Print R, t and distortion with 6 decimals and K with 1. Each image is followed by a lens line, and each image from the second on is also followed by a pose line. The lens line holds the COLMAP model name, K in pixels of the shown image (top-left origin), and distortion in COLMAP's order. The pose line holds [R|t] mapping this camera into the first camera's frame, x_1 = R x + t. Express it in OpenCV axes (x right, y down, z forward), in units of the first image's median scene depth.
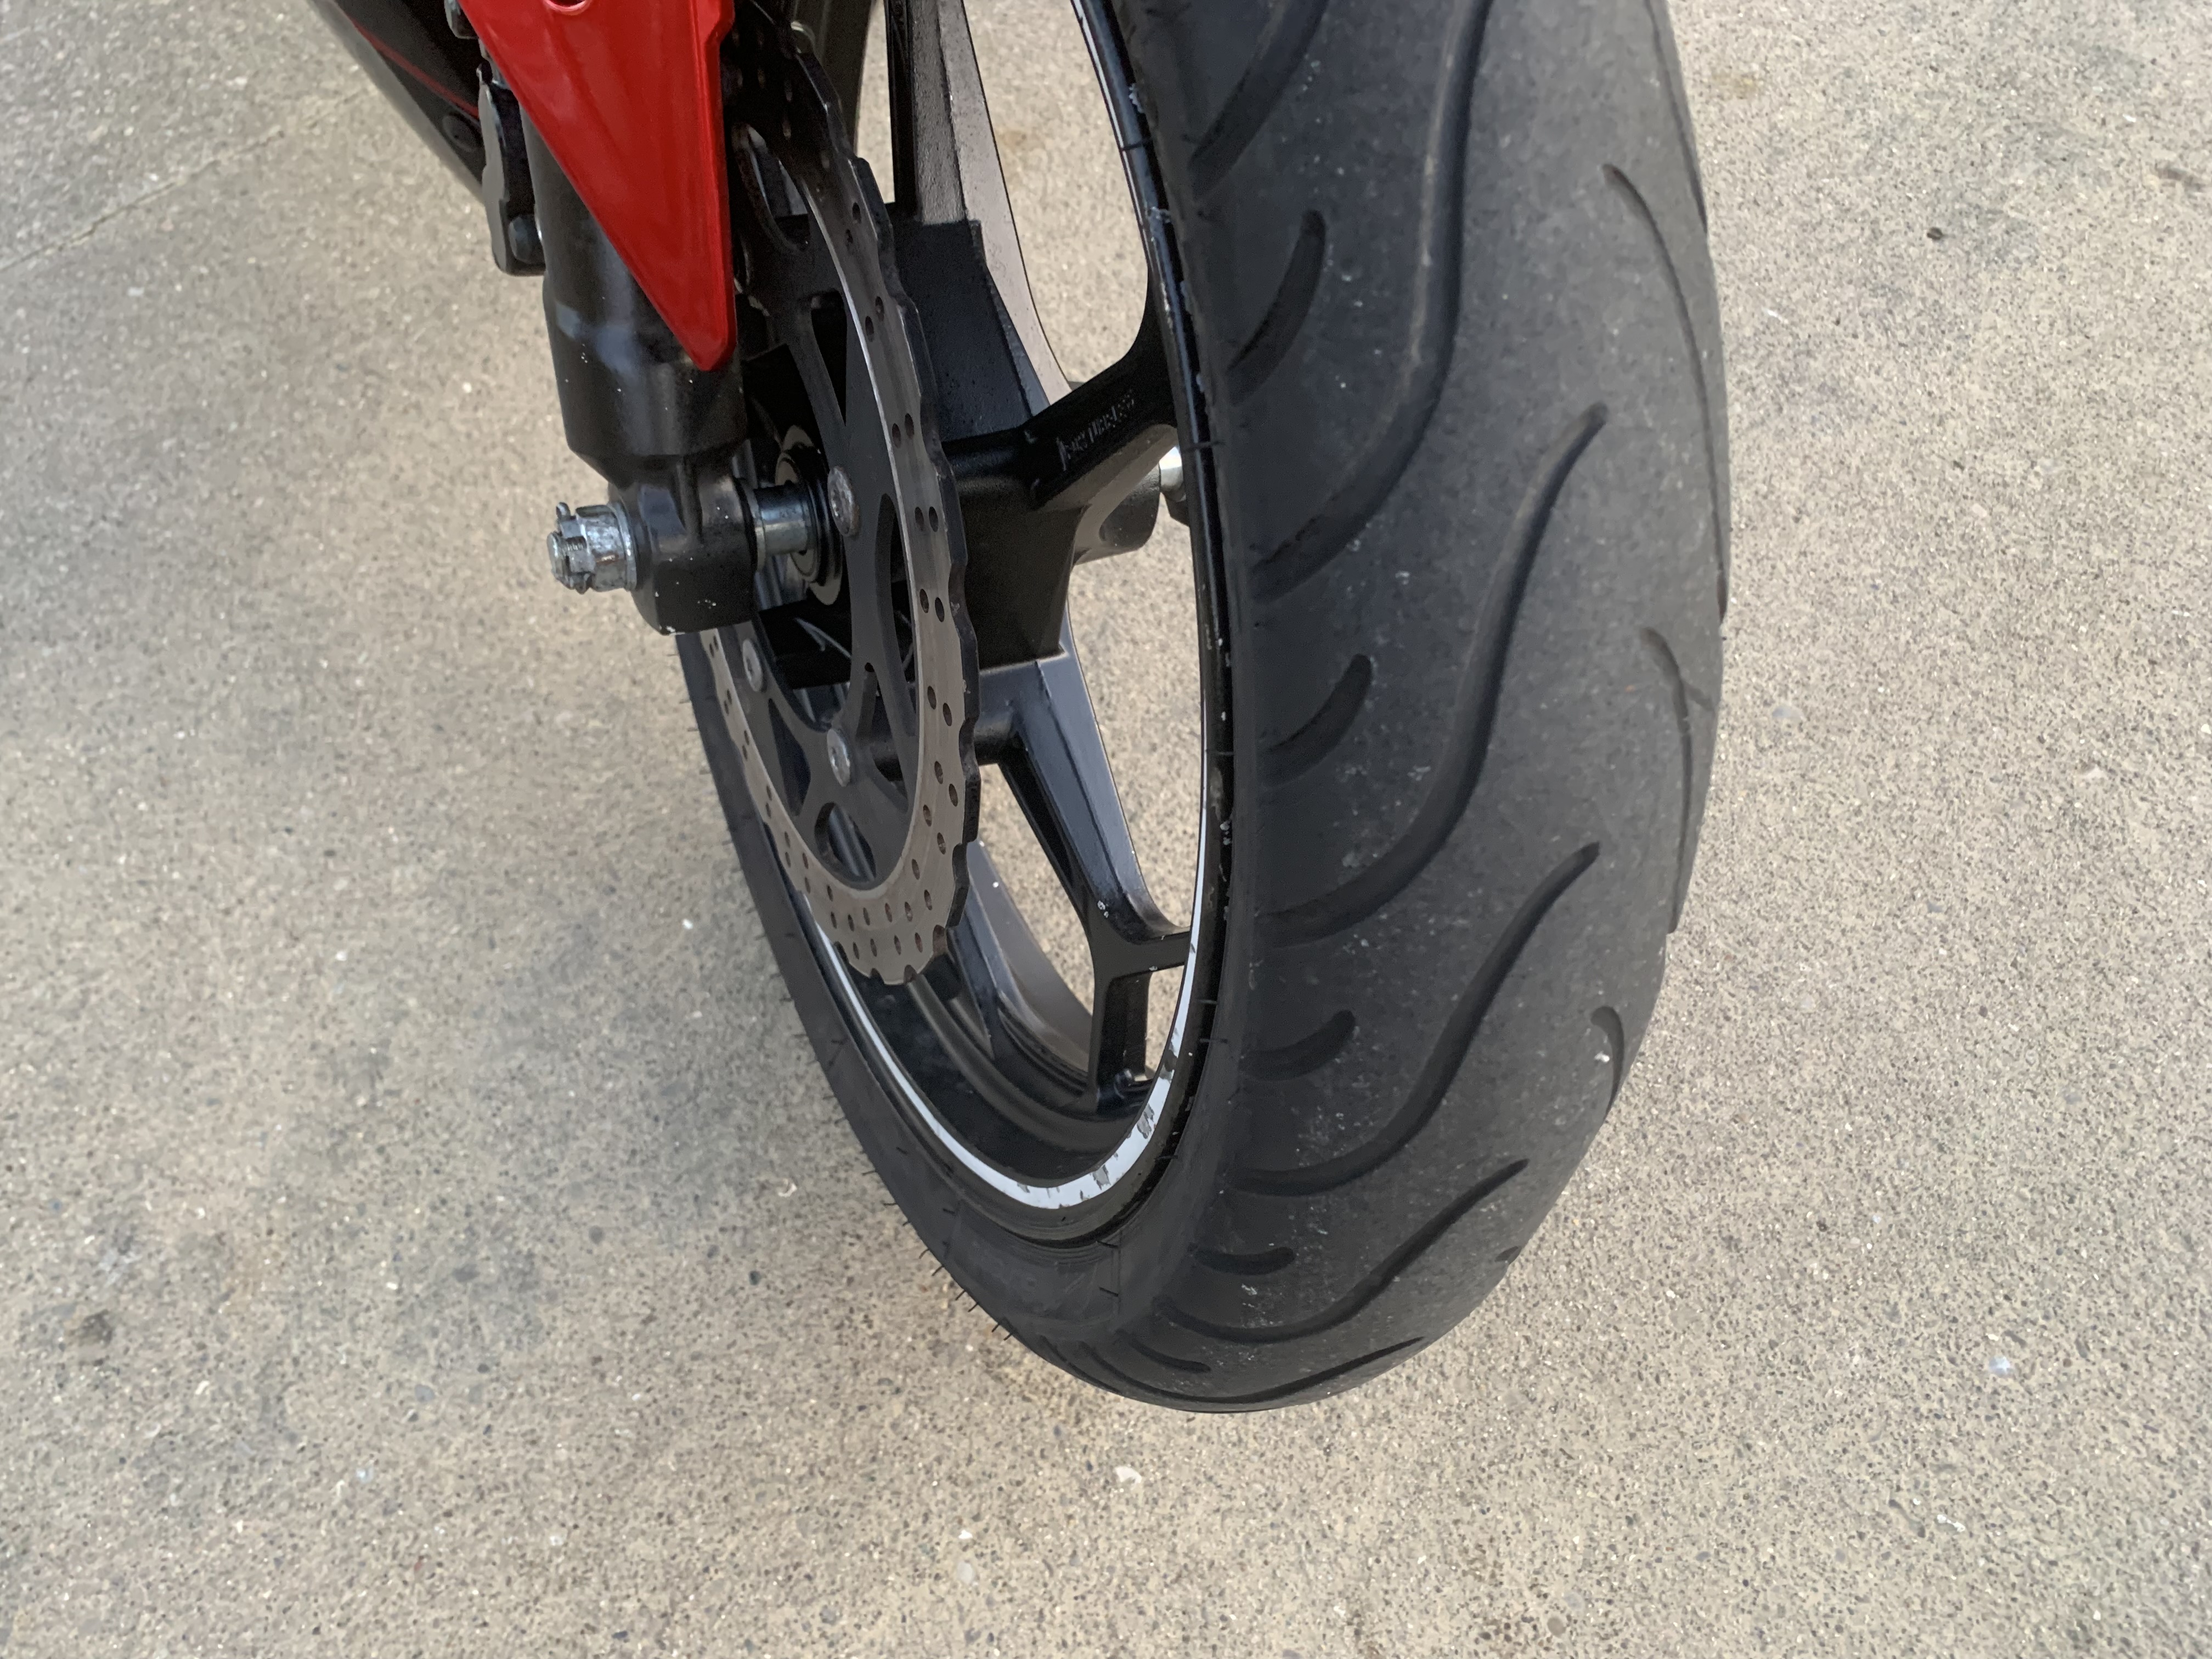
lens RADIAL K [[1696.9, 0, 1094.5], [0, 1696.9, 849.0], [0, 0, 1]] dist [0.012072, -0.010159]
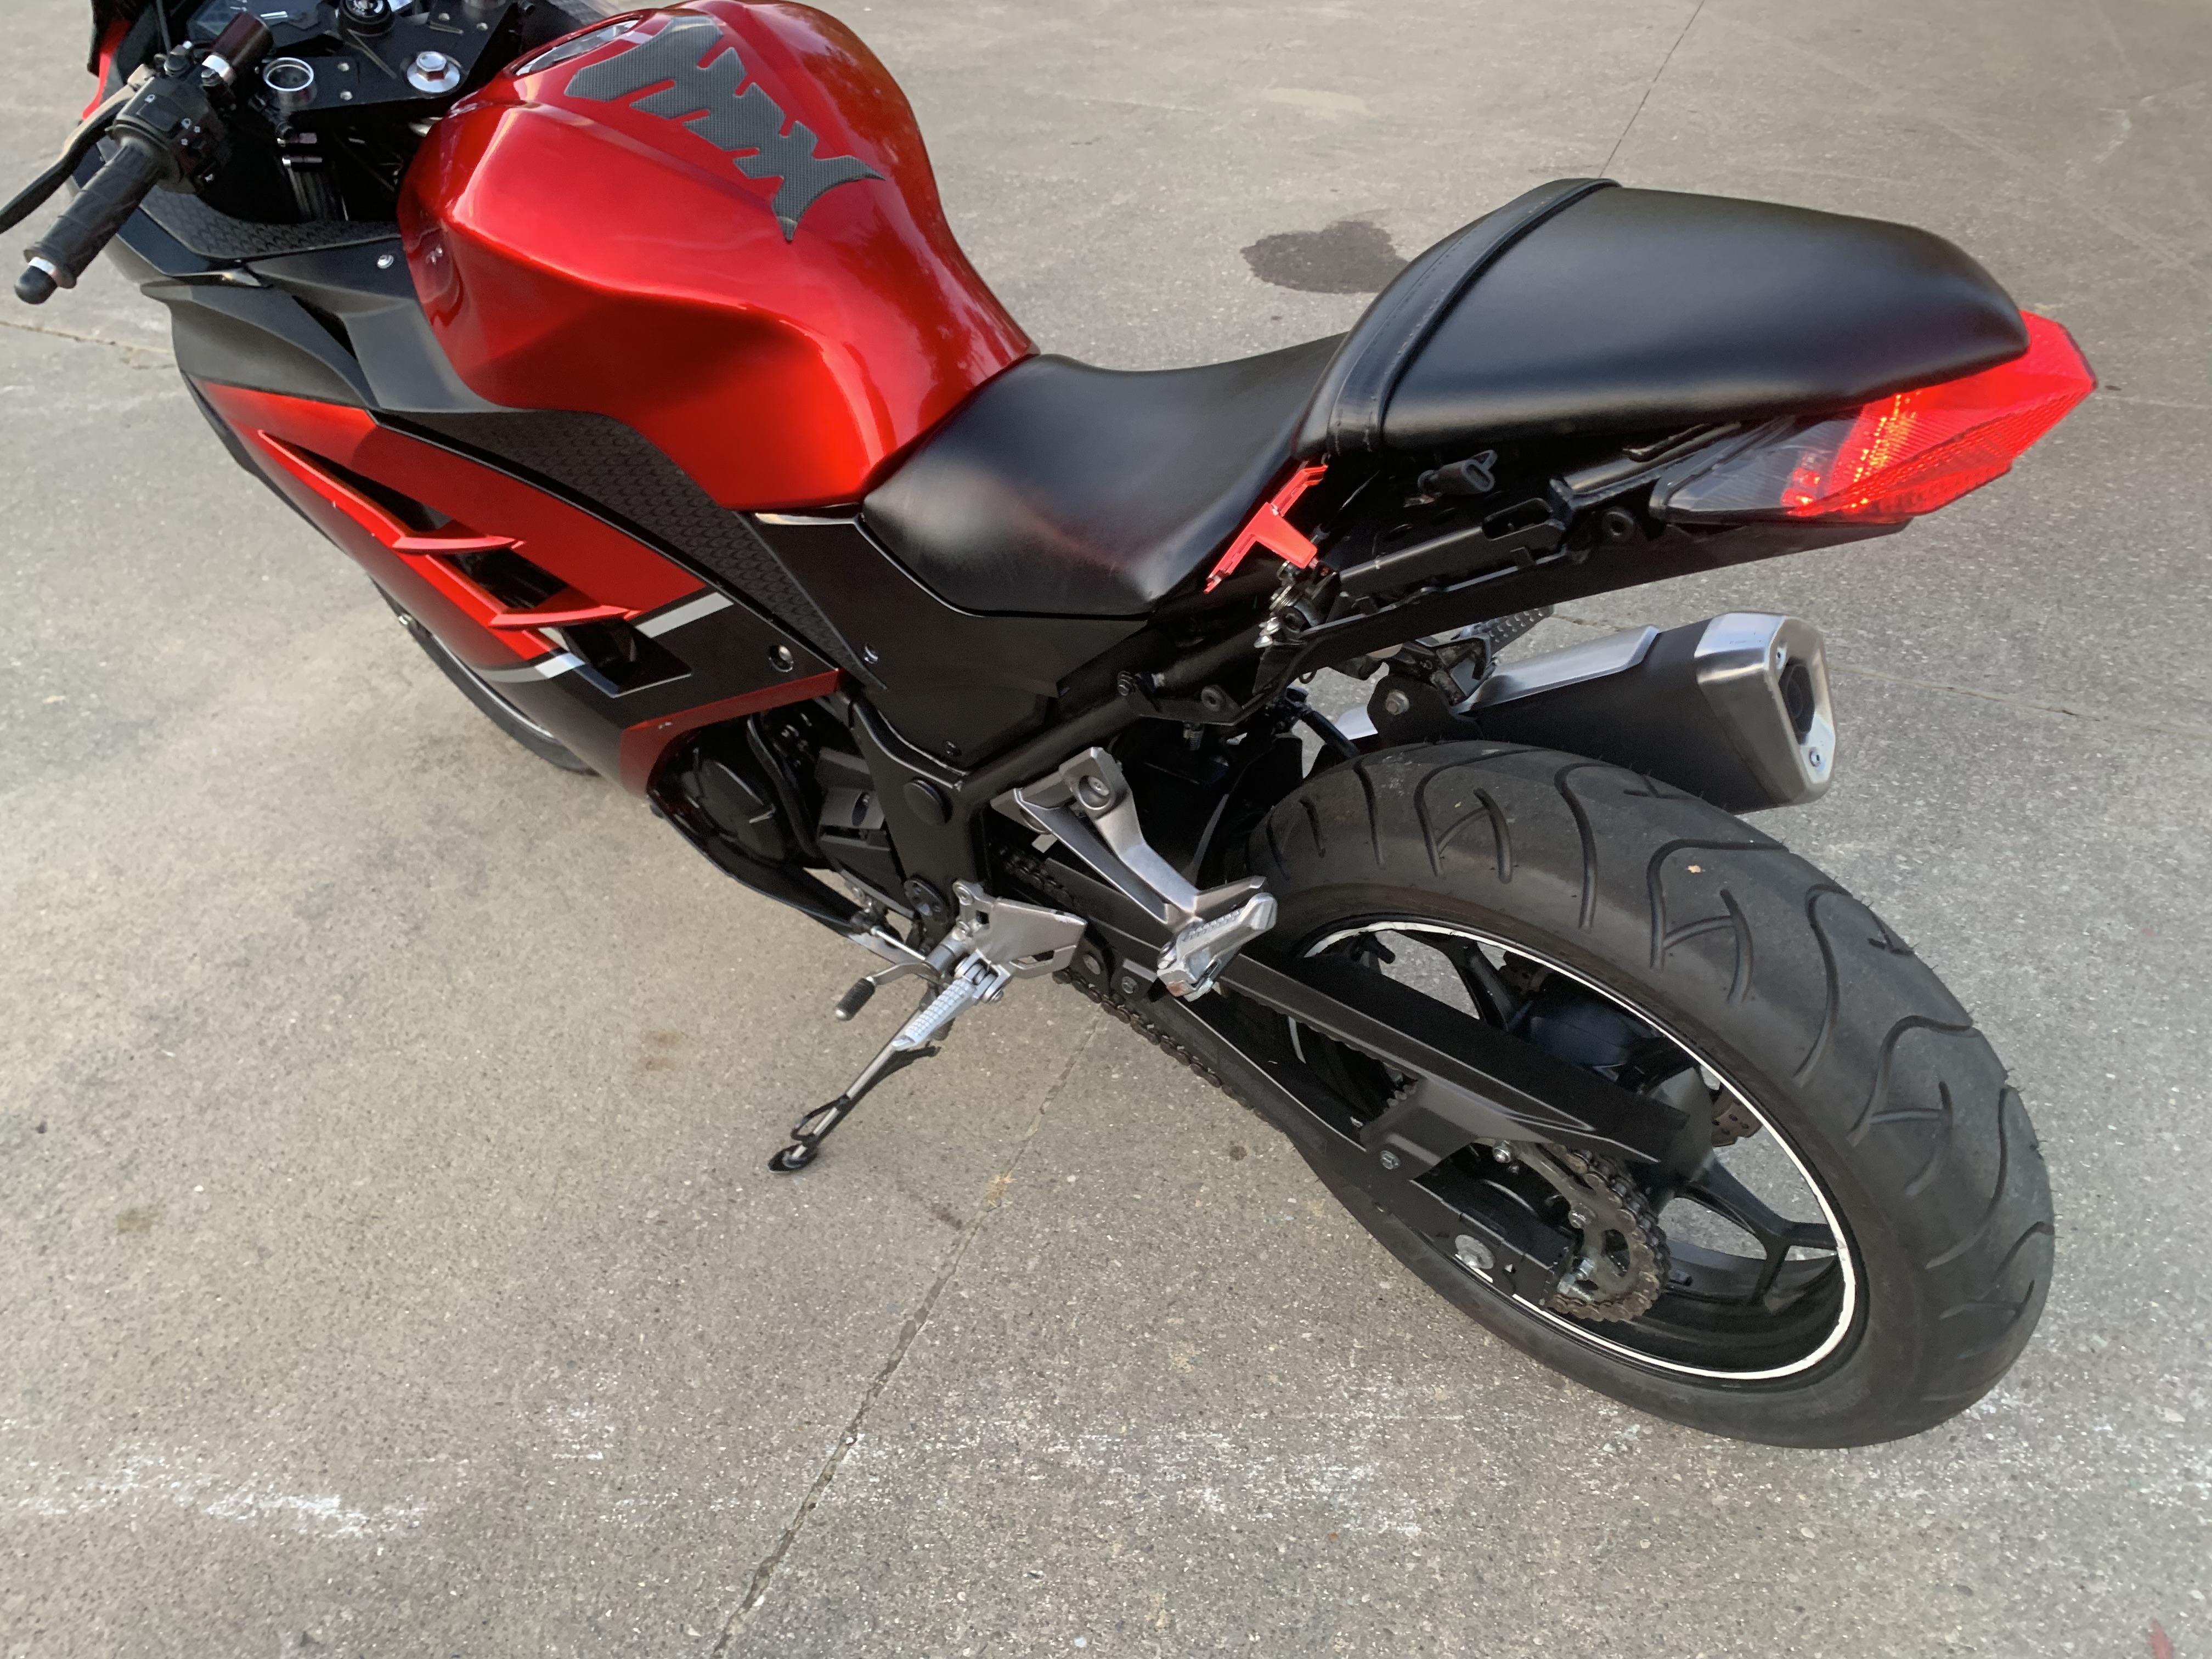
lens RADIAL K [[1696.9, 0, 1082.4], [0, 1696.9, 840.7], [0, 0, 1]] dist [0.012072, -0.010159]
pose [[-0.916518, 0.263587, -0.300861, 0.005919], [-0.305657, 0.023649, 0.951848, -2.485610], [0.258010, 0.964346, 0.058892, 1.011838]]
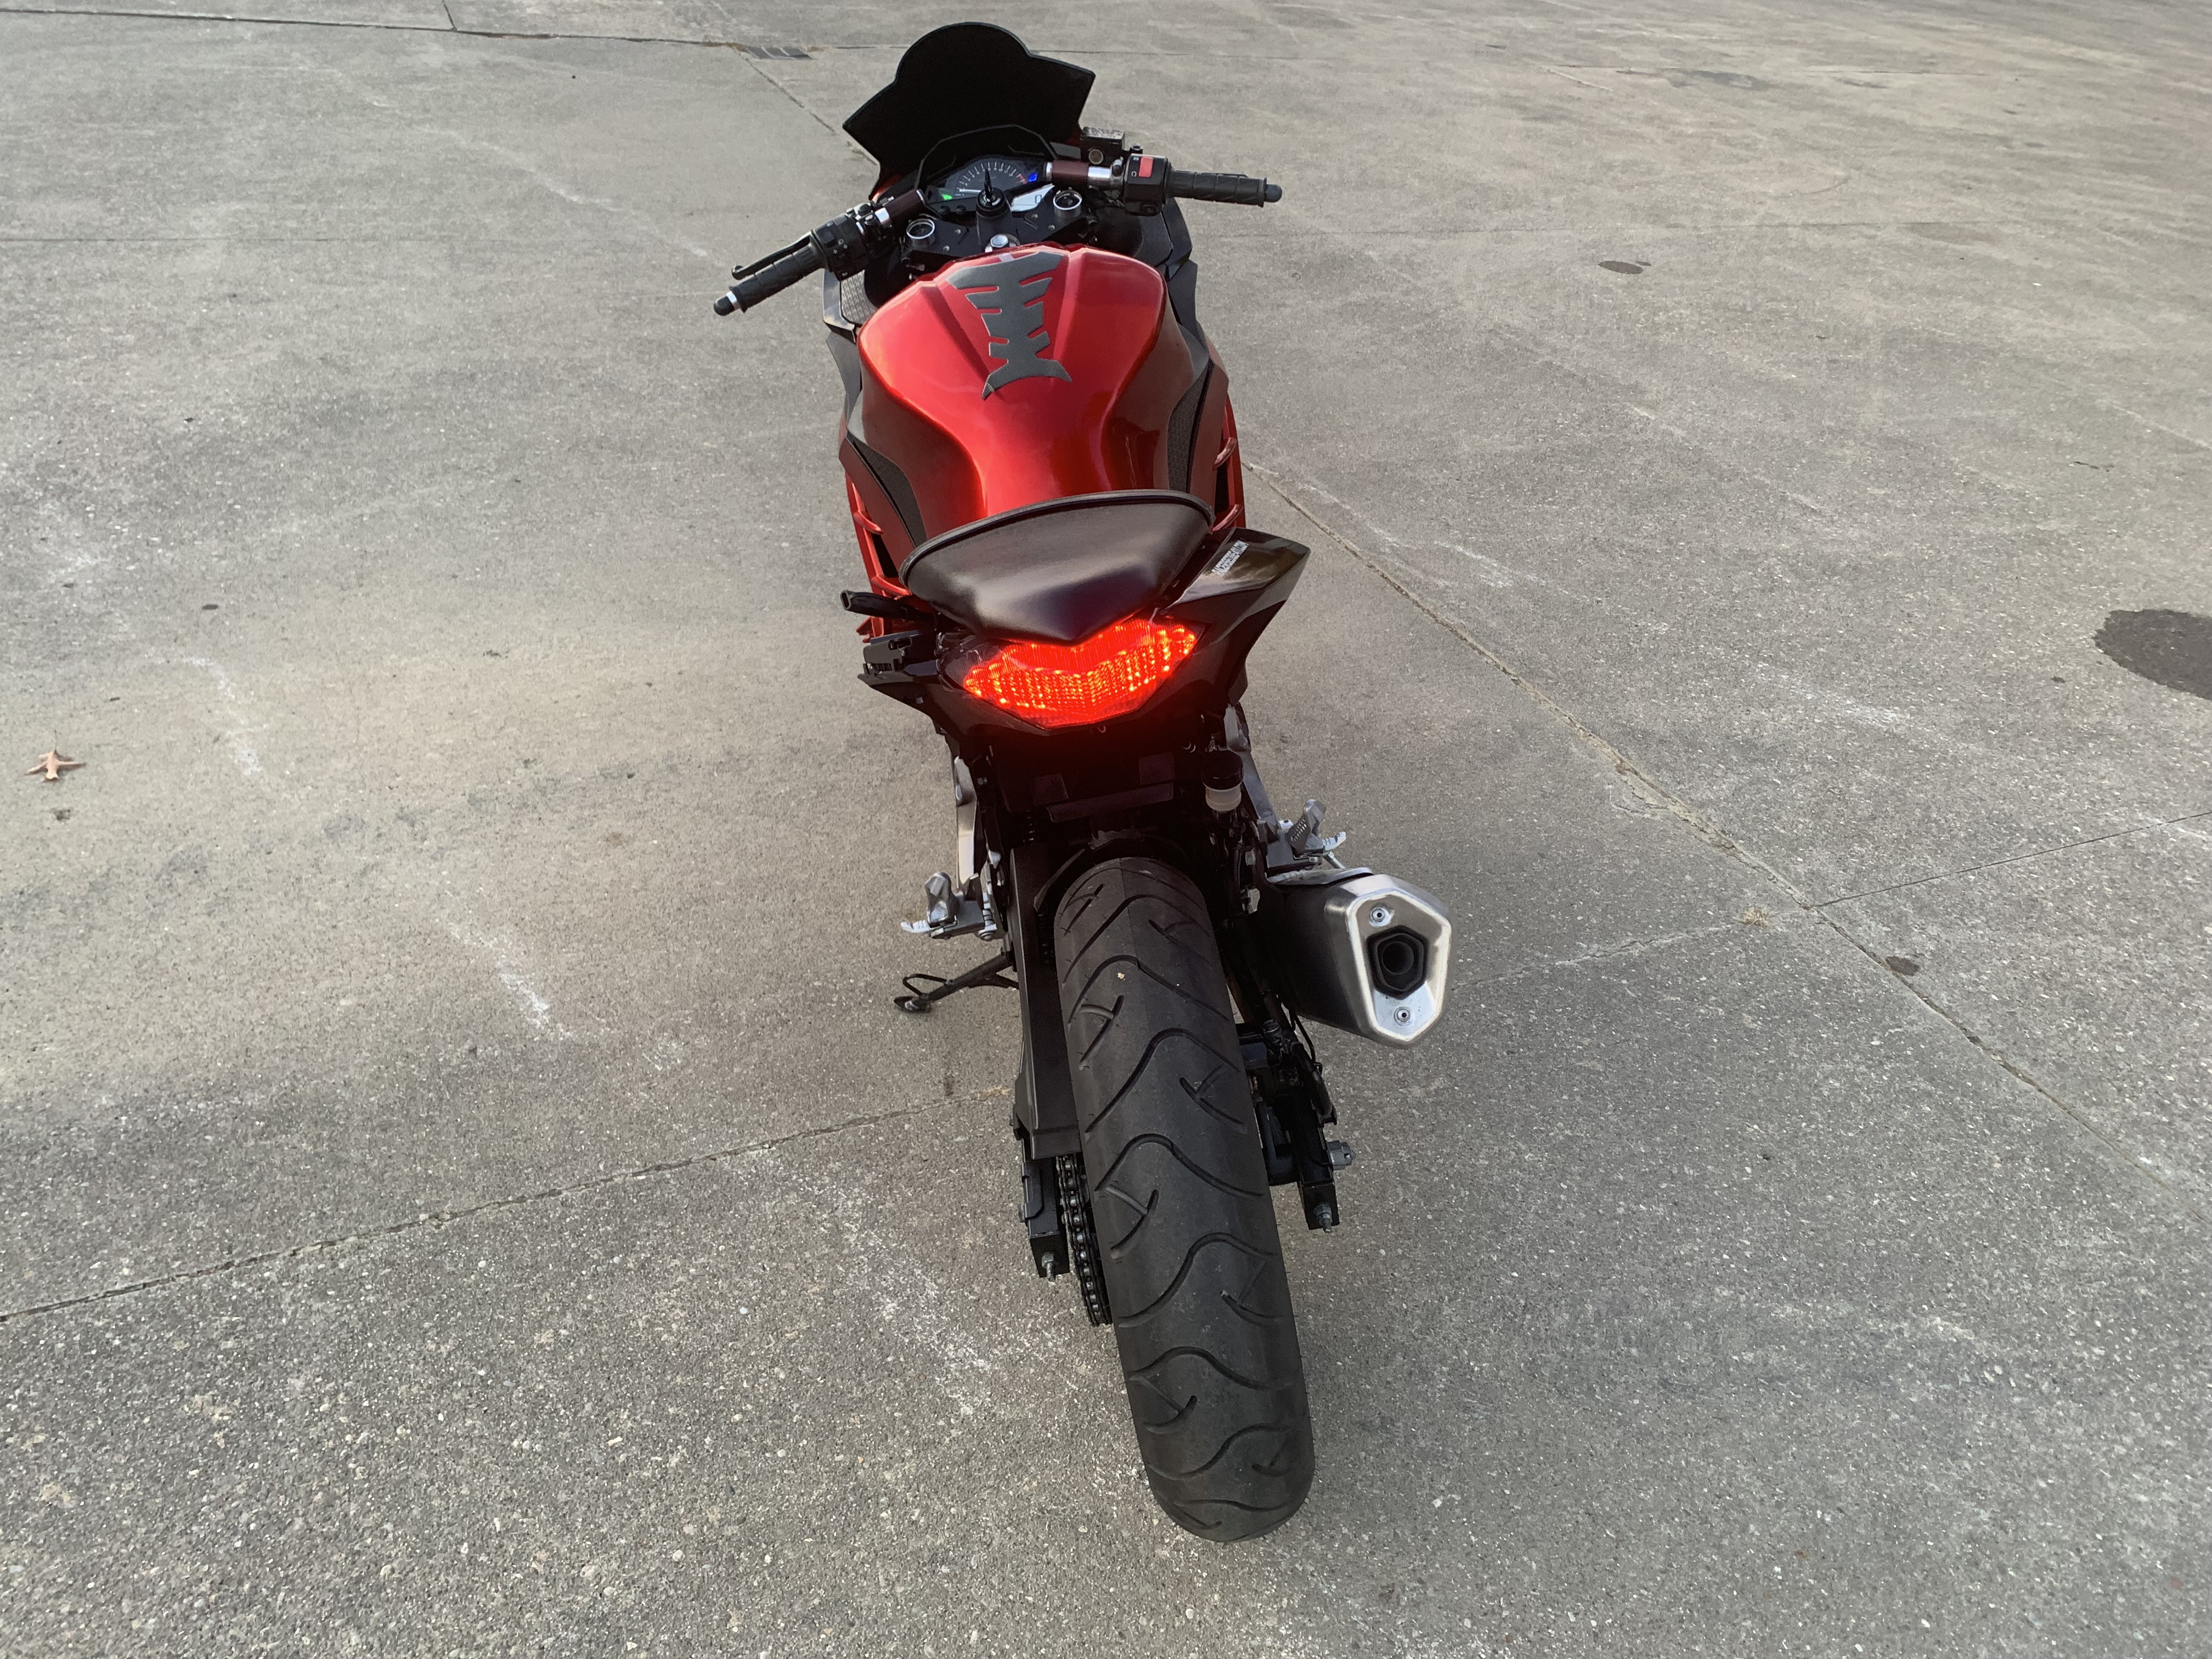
lens RADIAL K [[1696.9, 0, 1107.2], [0, 1696.9, 829.9], [0, 0, 1]] dist [0.012072, -0.010159]
pose [[-0.937559, -0.214398, 0.273892, -1.066606], [0.259874, 0.091616, 0.961287, -3.051564], [-0.231191, 0.972440, -0.030179, 1.117251]]
